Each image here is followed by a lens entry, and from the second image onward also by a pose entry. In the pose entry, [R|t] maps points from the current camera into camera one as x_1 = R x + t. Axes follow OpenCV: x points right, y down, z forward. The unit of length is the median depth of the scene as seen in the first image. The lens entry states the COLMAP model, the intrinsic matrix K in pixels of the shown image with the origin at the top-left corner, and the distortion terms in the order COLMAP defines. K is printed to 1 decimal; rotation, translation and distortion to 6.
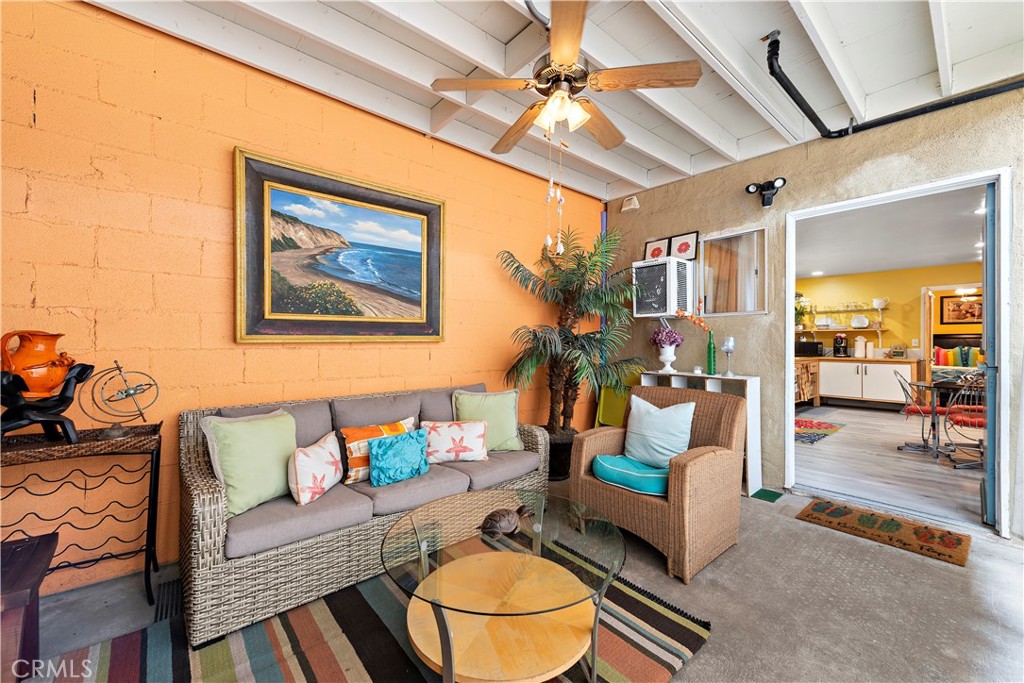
lens RADIAL K [[400.0, 0, 516.5], [0, 400.0, 342.4], [0, 0, 1]] dist [0.008174, -0.002414]
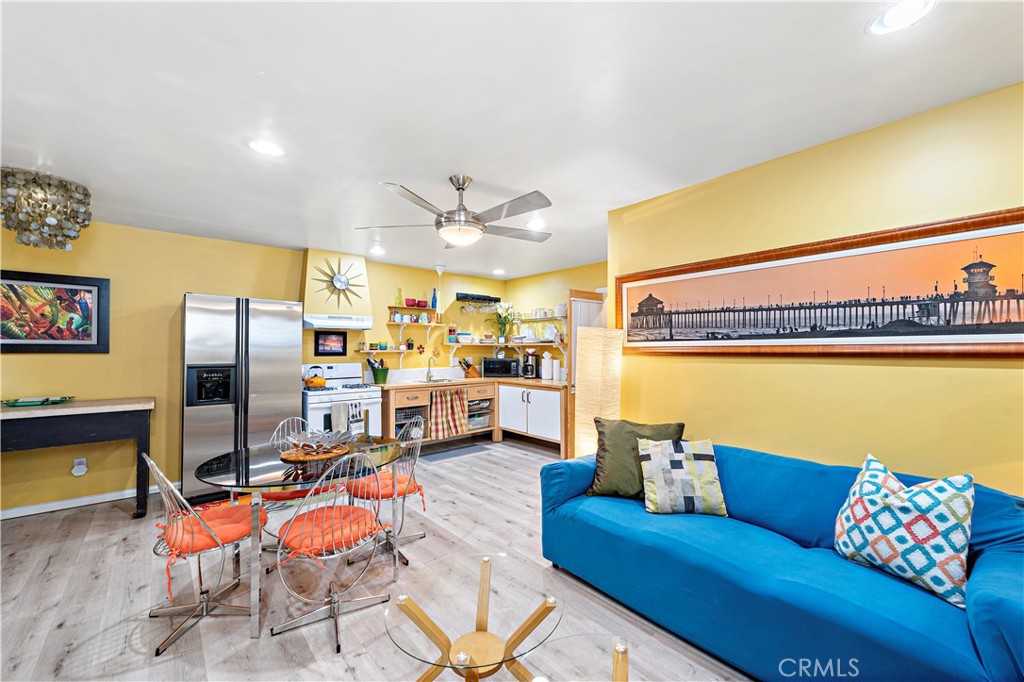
lens RADIAL K [[400.0, 0, 514.0], [0, 400.0, 346.8], [0, 0, 1]] dist [0.008174, -0.002414]
pose [[0.999945, -0.008097, -0.006692, 2.208421], [0.008085, 0.999966, -0.001802, -0.067541], [0.006707, 0.001748, 0.999976, 0.613617]]
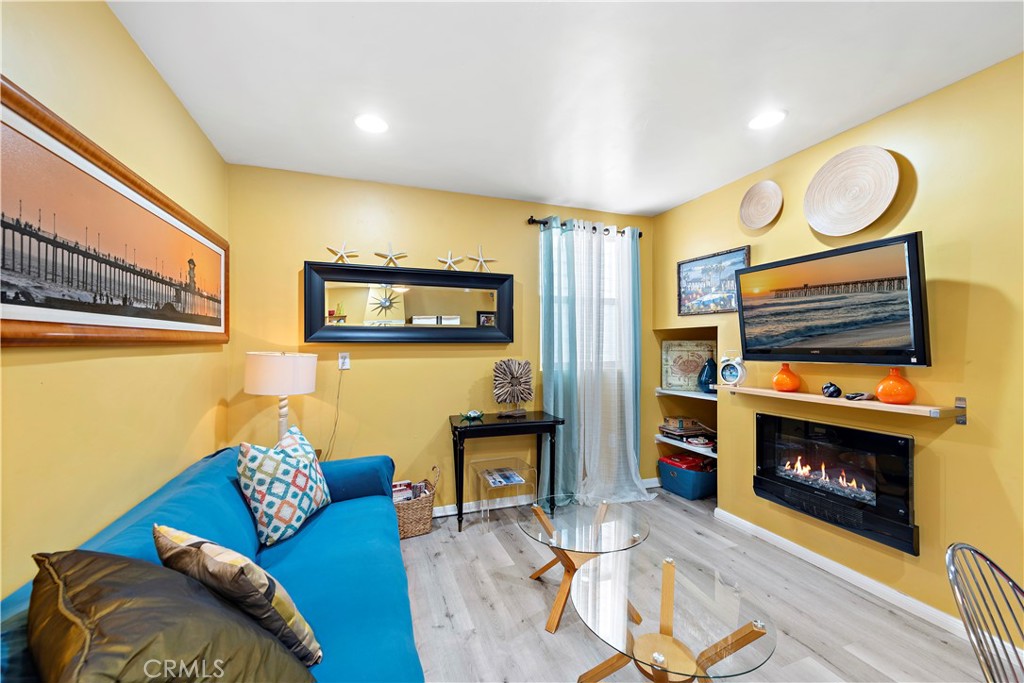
lens RADIAL K [[400.0, 0, 513.6], [0, 400.0, 344.7], [0, 0, 1]] dist [0.008174, -0.002414]
pose [[-0.936466, -0.003763, 0.350738, 2.152391], [-0.003298, 0.999993, 0.001924, -0.047531], [-0.350742, 0.000646, -0.936472, 1.748442]]
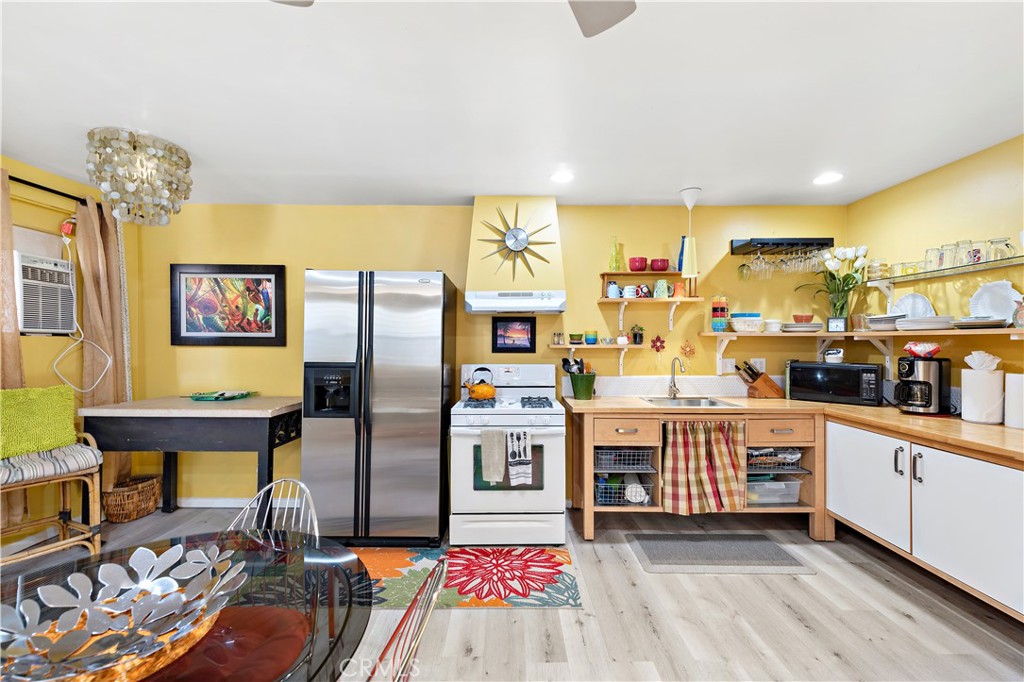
lens RADIAL K [[415.6, 0, 513.3], [0, 415.6, 343.5], [0, 0, 1]] dist [0.007183, -0.000787]
pose [[0.750743, -0.003016, -0.660588, 2.214796], [0.005446, 0.999984, 0.001623, -0.066783], [0.660572, -0.004815, 0.750747, 1.468292]]
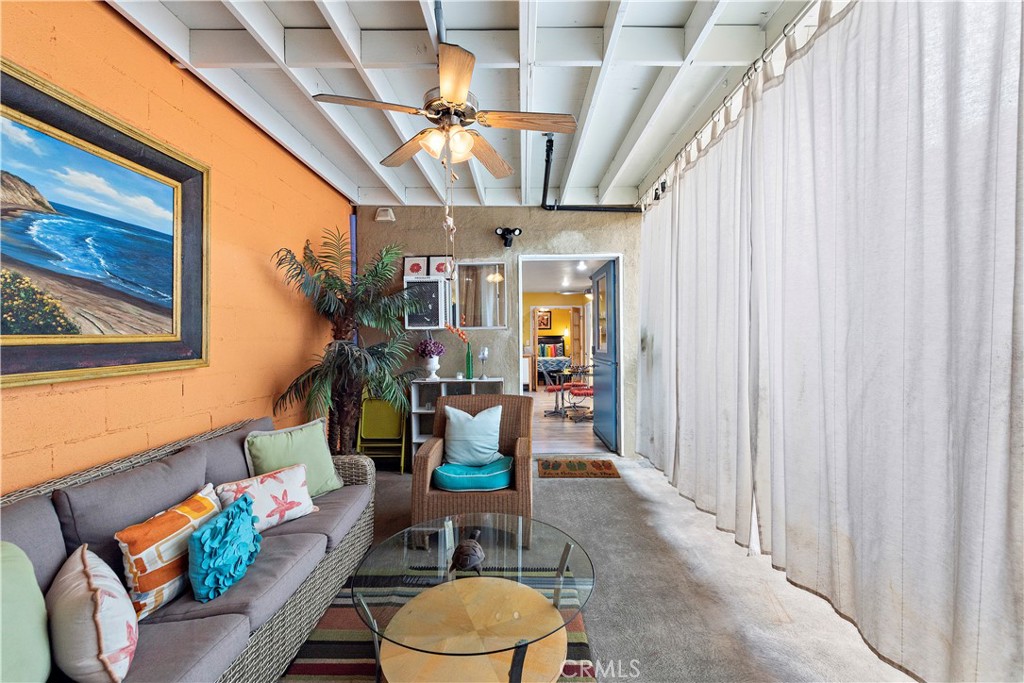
lens RADIAL K [[400.0, 0, 521.1], [0, 400.0, 340.0], [0, 0, 1]] dist [0.008174, -0.002414]
pose [[0.656422, -0.013379, 0.754275, -0.357962], [0.013668, 0.999890, 0.005841, -0.046587], [-0.754270, 0.006475, 0.656533, 0.121248]]
